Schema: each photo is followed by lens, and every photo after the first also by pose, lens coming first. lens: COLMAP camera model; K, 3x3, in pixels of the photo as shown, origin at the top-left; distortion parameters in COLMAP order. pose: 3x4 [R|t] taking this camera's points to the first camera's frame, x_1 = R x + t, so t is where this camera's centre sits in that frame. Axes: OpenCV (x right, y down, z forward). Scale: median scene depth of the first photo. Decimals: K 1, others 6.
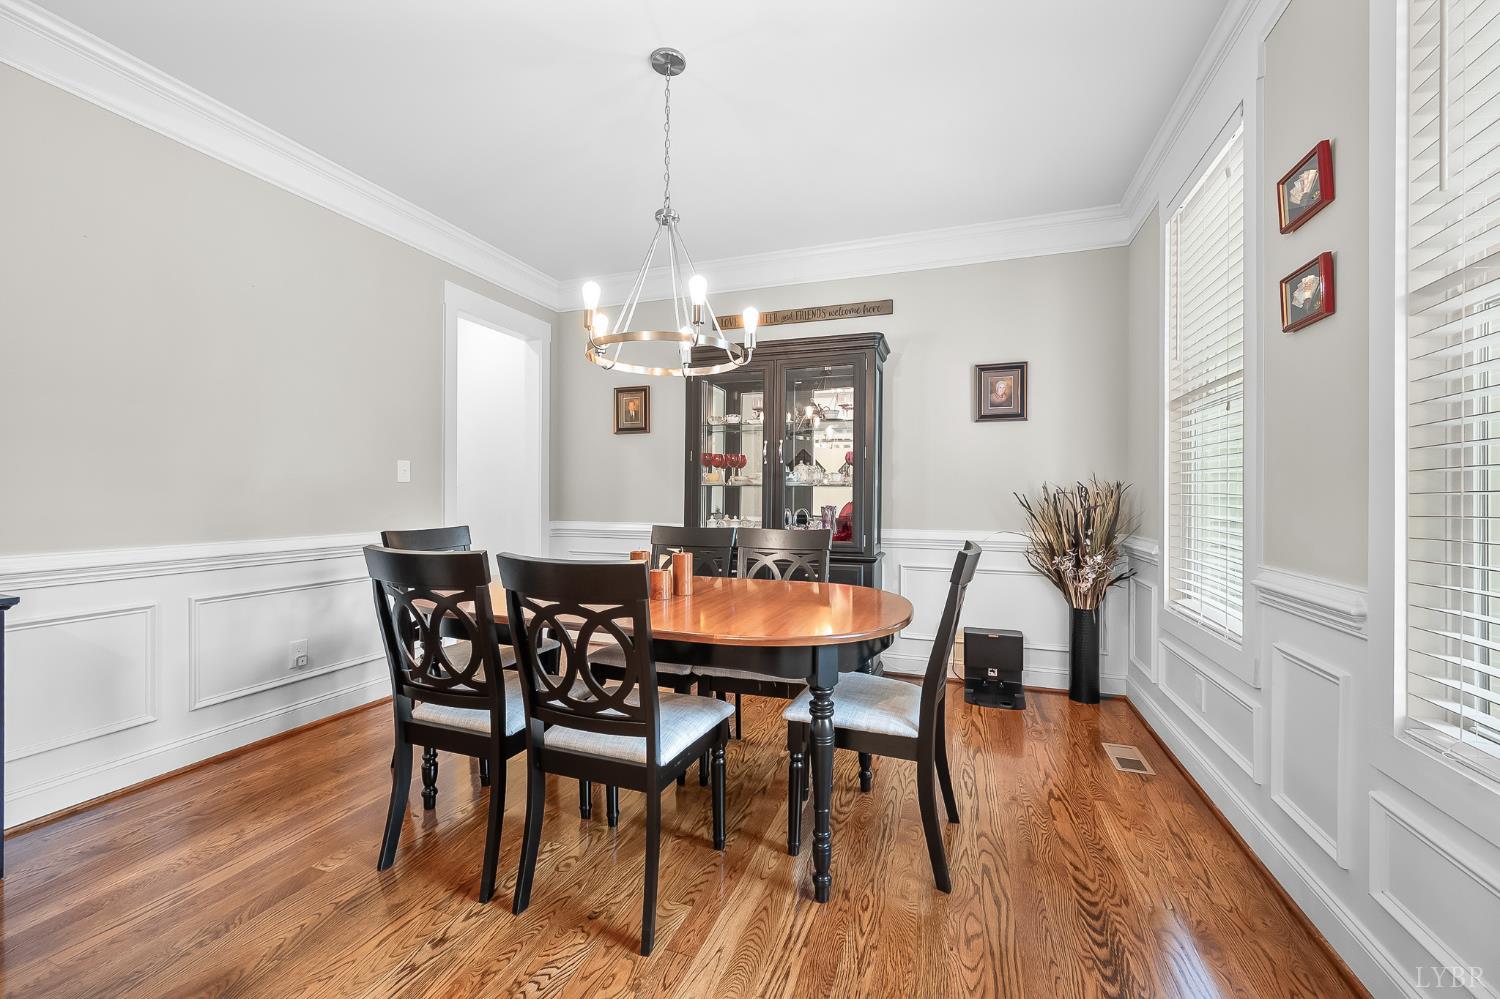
lens RADIAL K [[596.7, 0, 749.7], [0, 596.7, 498.2], [0, 0, 1]] dist [-0.002072, 0.000162]
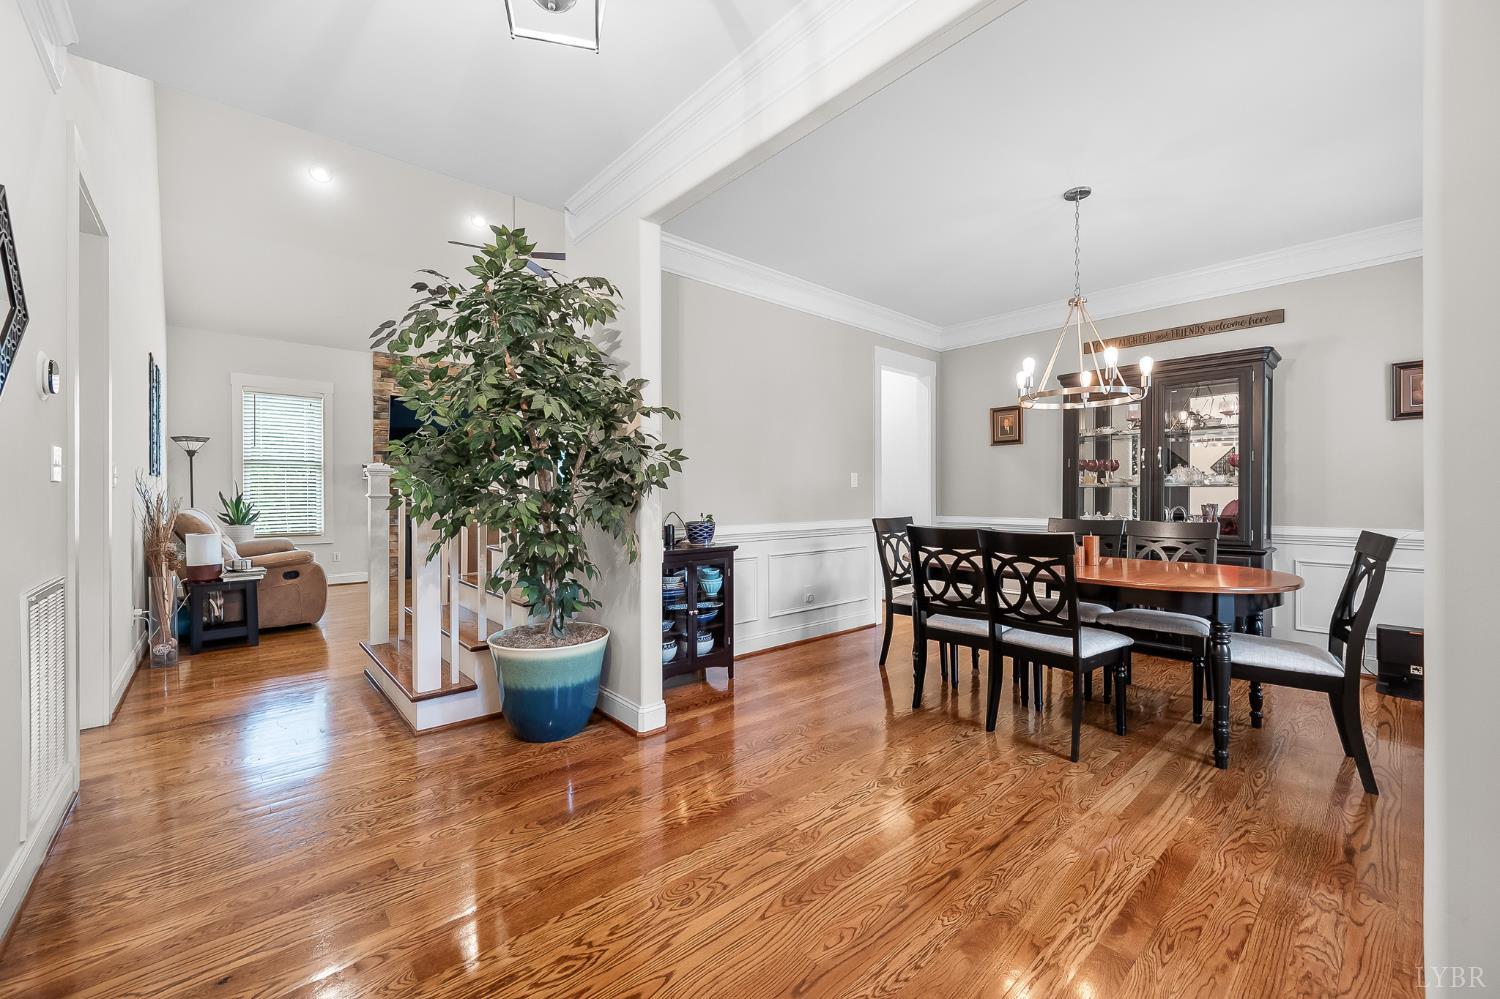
lens RADIAL K [[596.7, 0, 751.4], [0, 596.7, 496.9], [0, 0, 1]] dist [-0.002072, 0.000162]
pose [[0.877305, -0.003750, -0.479919, -0.089779], [0.002259, 0.999991, -0.003684, 0.001756], [0.479928, 0.002148, 0.877305, -0.406834]]
